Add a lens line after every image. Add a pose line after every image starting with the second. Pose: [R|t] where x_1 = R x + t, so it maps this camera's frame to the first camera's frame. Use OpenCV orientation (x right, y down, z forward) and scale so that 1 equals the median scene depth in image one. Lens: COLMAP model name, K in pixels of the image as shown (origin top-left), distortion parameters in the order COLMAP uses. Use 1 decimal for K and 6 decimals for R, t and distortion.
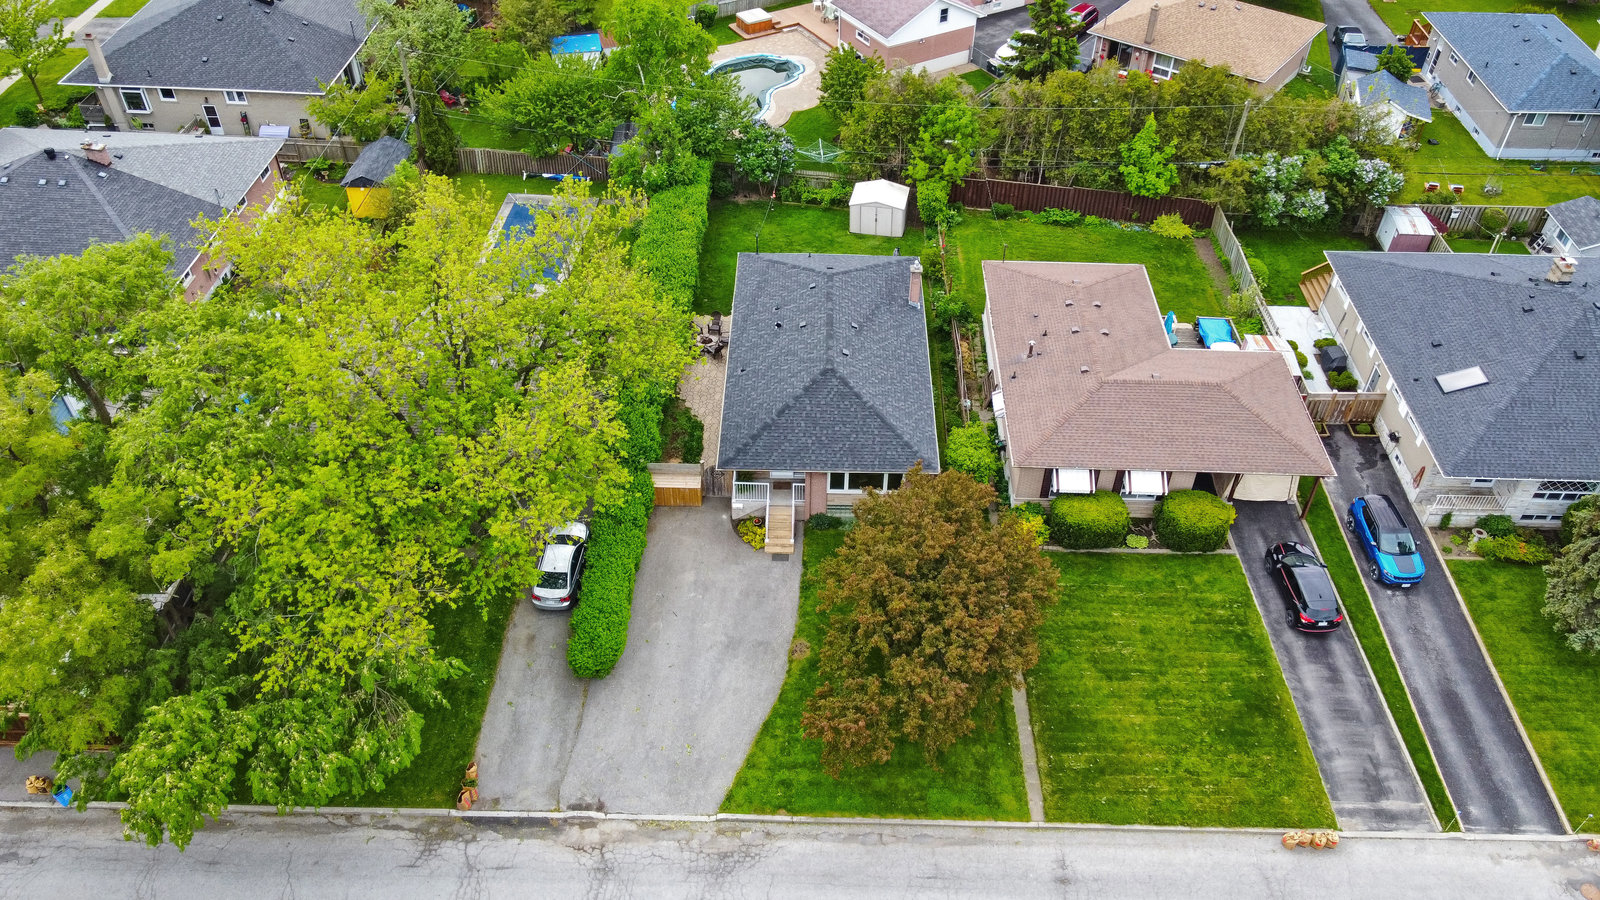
lens RADIAL K [[1219.4, 0, 805.3], [0, 1219.4, 446.1], [0, 0, 1]] dist [0.011861, 0.020211]
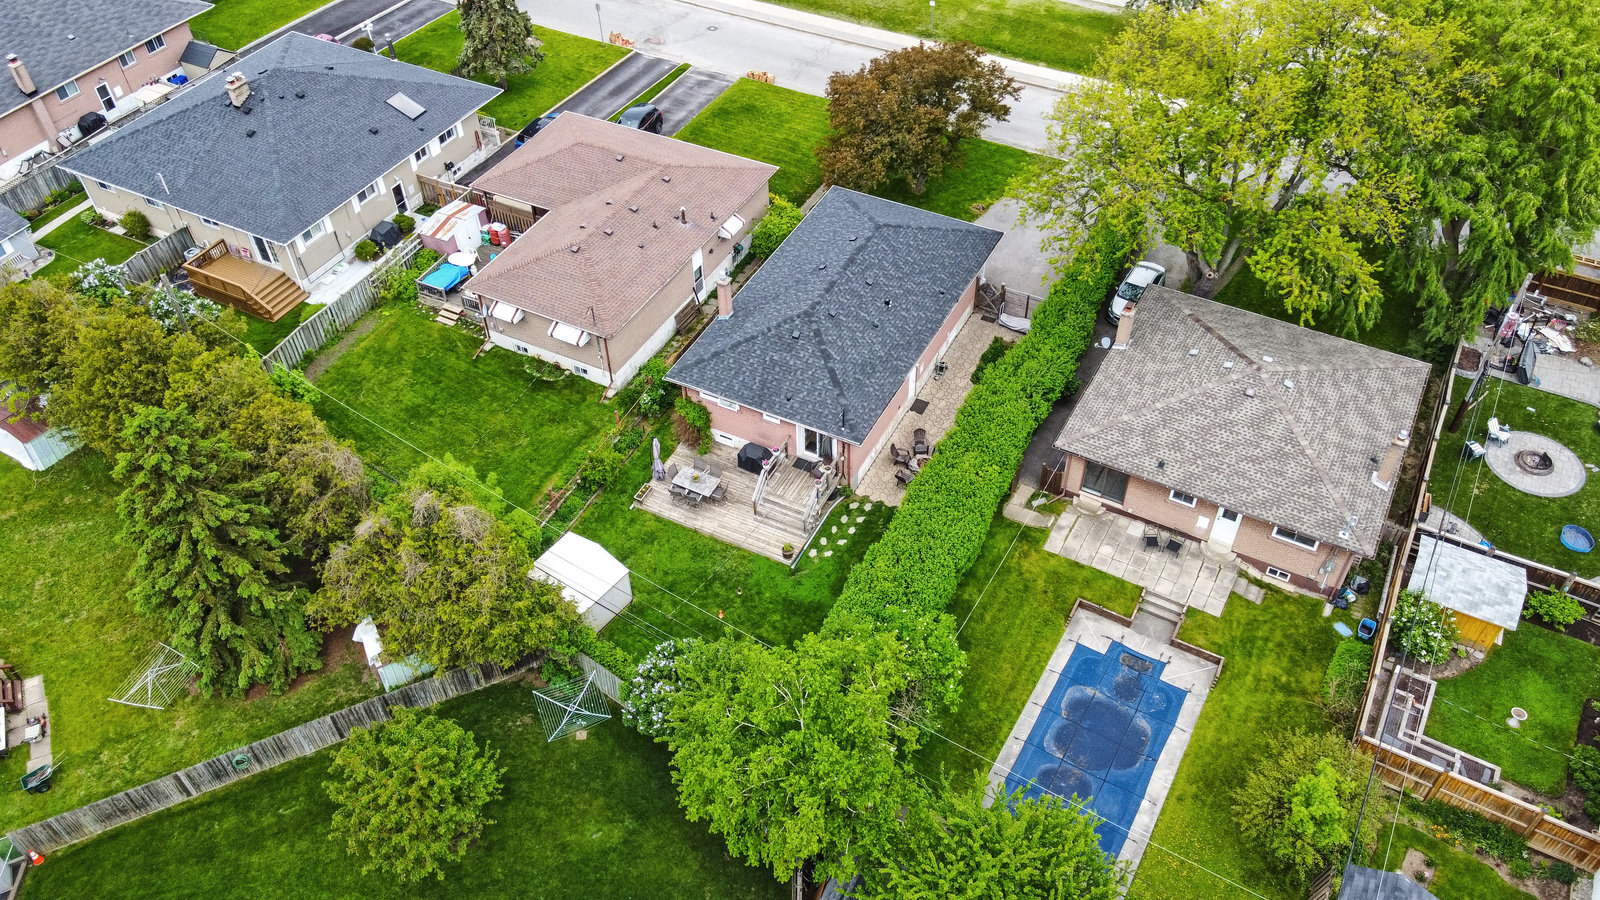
lens RADIAL K [[1219.4, 0, 804.4], [0, 1219.4, 451.4], [0, 0, 1]] dist [0.011861, 0.020211]
pose [[-0.896040, -0.312526, 0.315341, -0.341699], [0.300070, 0.097174, 0.948955, -1.147844], [-0.327216, 0.944926, 0.006708, 1.281622]]
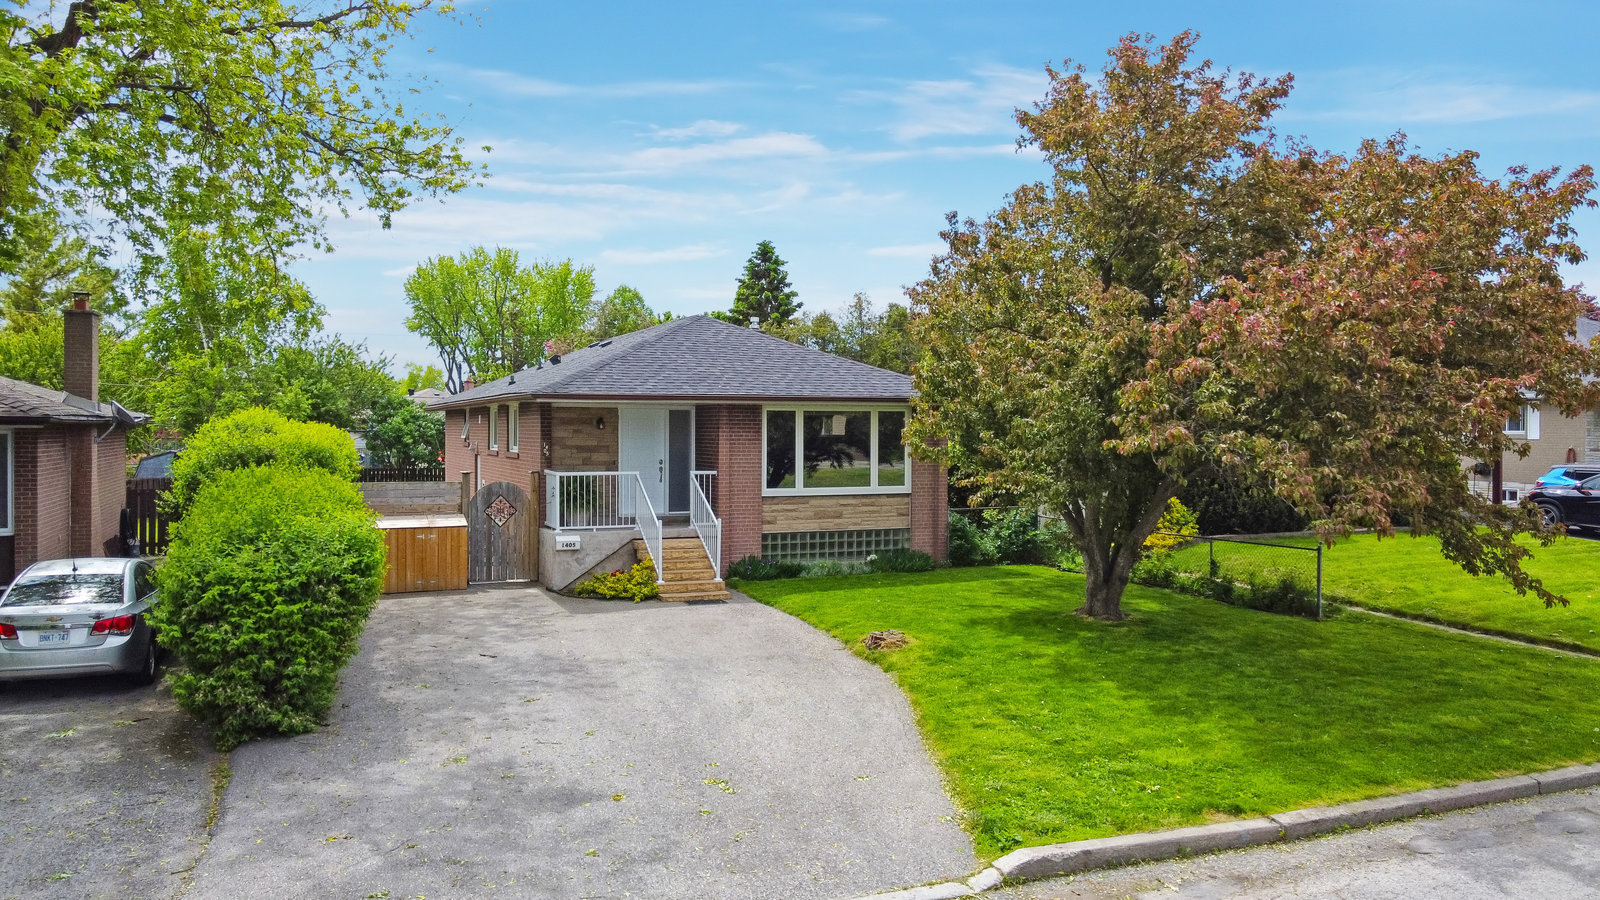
lens RADIAL K [[1219.4, 0, 801.9], [0, 1219.4, 445.6], [0, 0, 1]] dist [0.011861, 0.020211]
pose [[0.910762, -0.013512, 0.412711, -0.165719], [0.281140, 0.752333, -0.595782, 0.317773], [-0.302446, 0.658645, 0.688995, 0.709204]]
